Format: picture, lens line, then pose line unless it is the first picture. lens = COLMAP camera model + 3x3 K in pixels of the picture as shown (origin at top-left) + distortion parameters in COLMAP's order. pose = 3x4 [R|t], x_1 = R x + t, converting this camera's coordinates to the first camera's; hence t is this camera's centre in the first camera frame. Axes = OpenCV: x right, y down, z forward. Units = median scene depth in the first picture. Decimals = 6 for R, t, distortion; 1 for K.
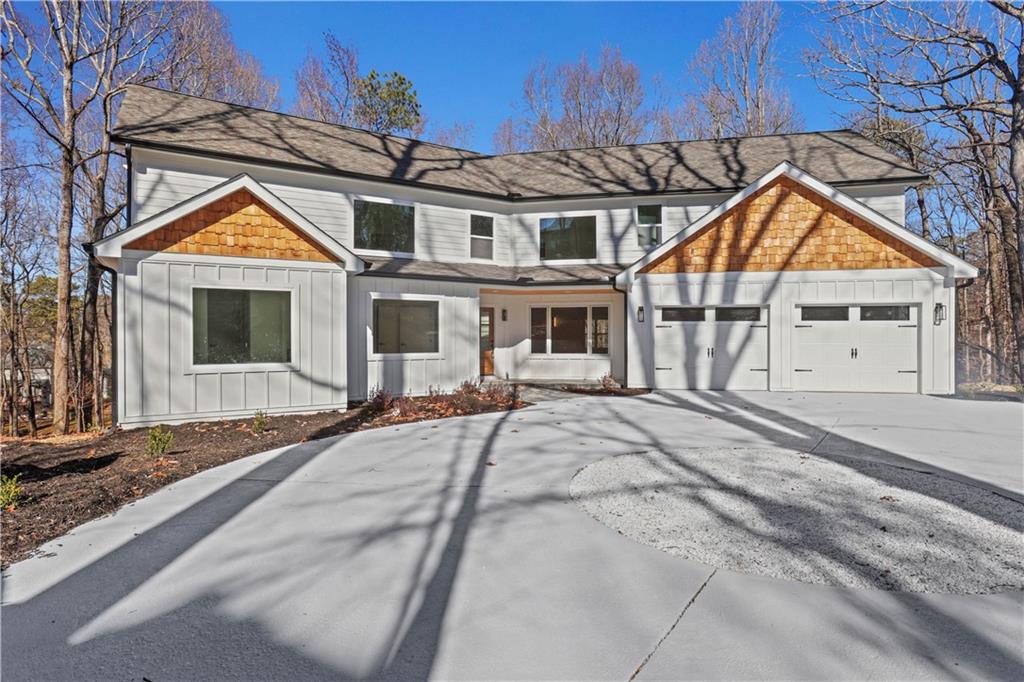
lens RADIAL K [[529.5, 0, 510.8], [0, 529.5, 338.5], [0, 0, 1]] dist [-0.075773, 0.040738]
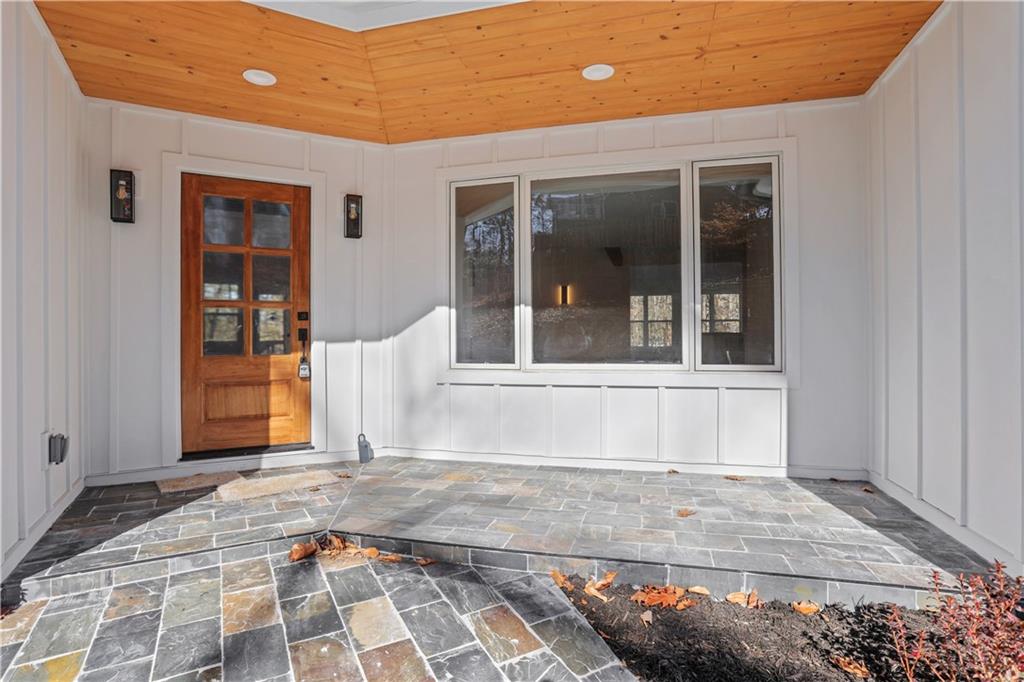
lens RADIAL K [[529.5, 0, 510.8], [0, 529.5, 338.5], [0, 0, 1]] dist [-0.075773, 0.040738]
pose [[0.998511, -0.003895, -0.054418, 0.099872], [0.003744, 0.999989, -0.002883, 0.021539], [0.054429, 0.002675, 0.998514, 0.946045]]
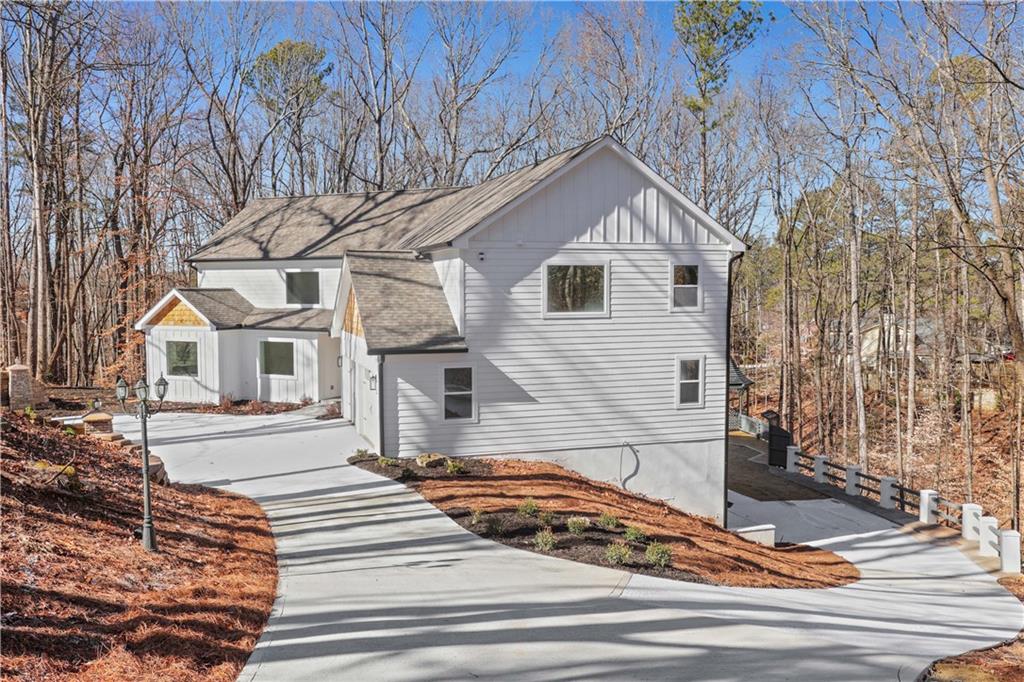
lens RADIAL K [[914.2, 0, 512.0], [0, 914.2, 341.0], [0, 0, 1]] dist [0.008424, 0.003073]
pose [[0.499611, 0.055838, -0.864449, 2.561026], [0.002707, 0.997815, 0.066018, -0.256740], [0.866246, -0.035323, 0.498368, 0.243011]]
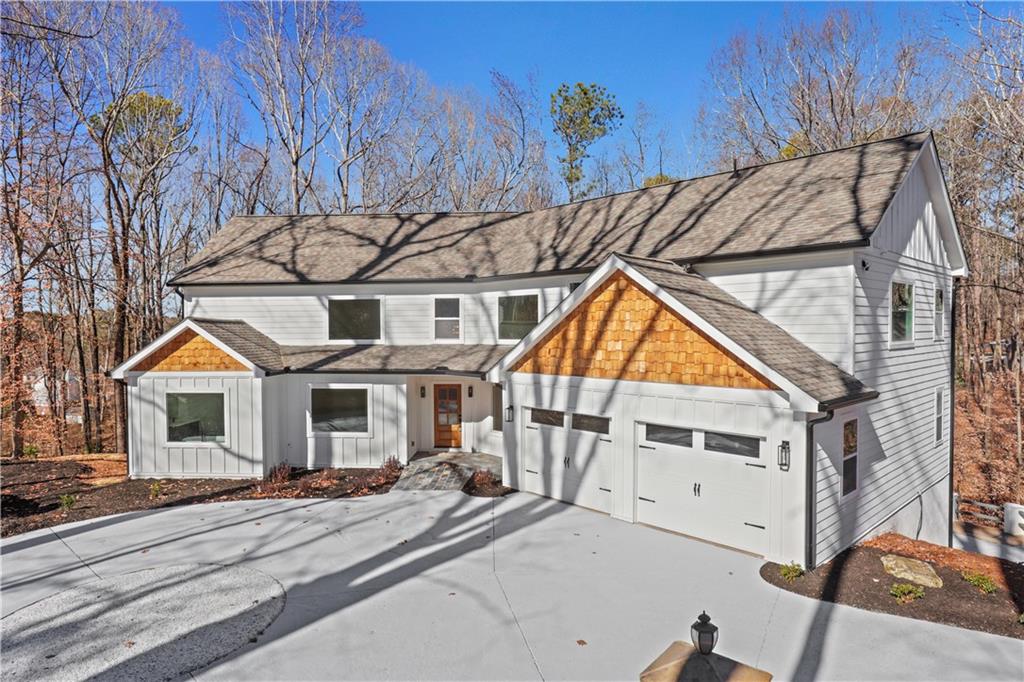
lens RADIAL K [[612.5, 0, 512.0], [0, 612.5, 341.0], [0, 0, 1]] dist [-0.050955, 0.040013]
pose [[0.817331, 0.010439, -0.576073, 0.946459], [0.002164, 0.999773, 0.021187, -0.213269], [0.576164, -0.018563, 0.817123, 0.081215]]
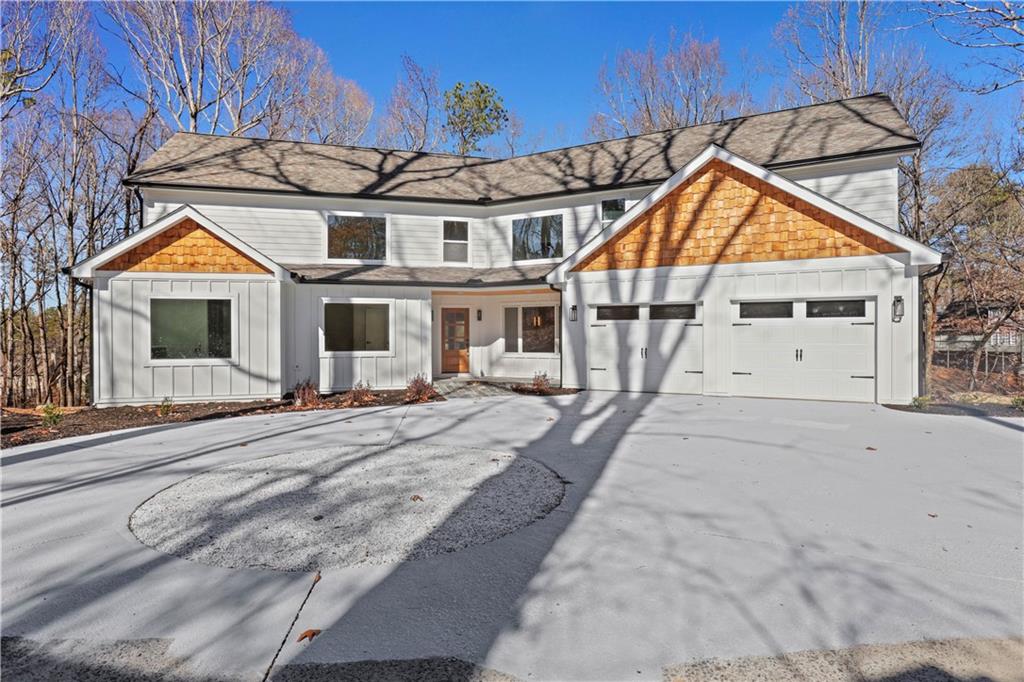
lens RADIAL K [[533.0, 0, 517.9], [0, 533.0, 338.8], [0, 0, 1]] dist [-0.078643, 0.041884]
pose [[0.963462, 0.000126, -0.267845, 0.431225], [0.001105, 0.999990, 0.004444, -0.003209], [0.267843, -0.004577, 0.963452, 0.015428]]
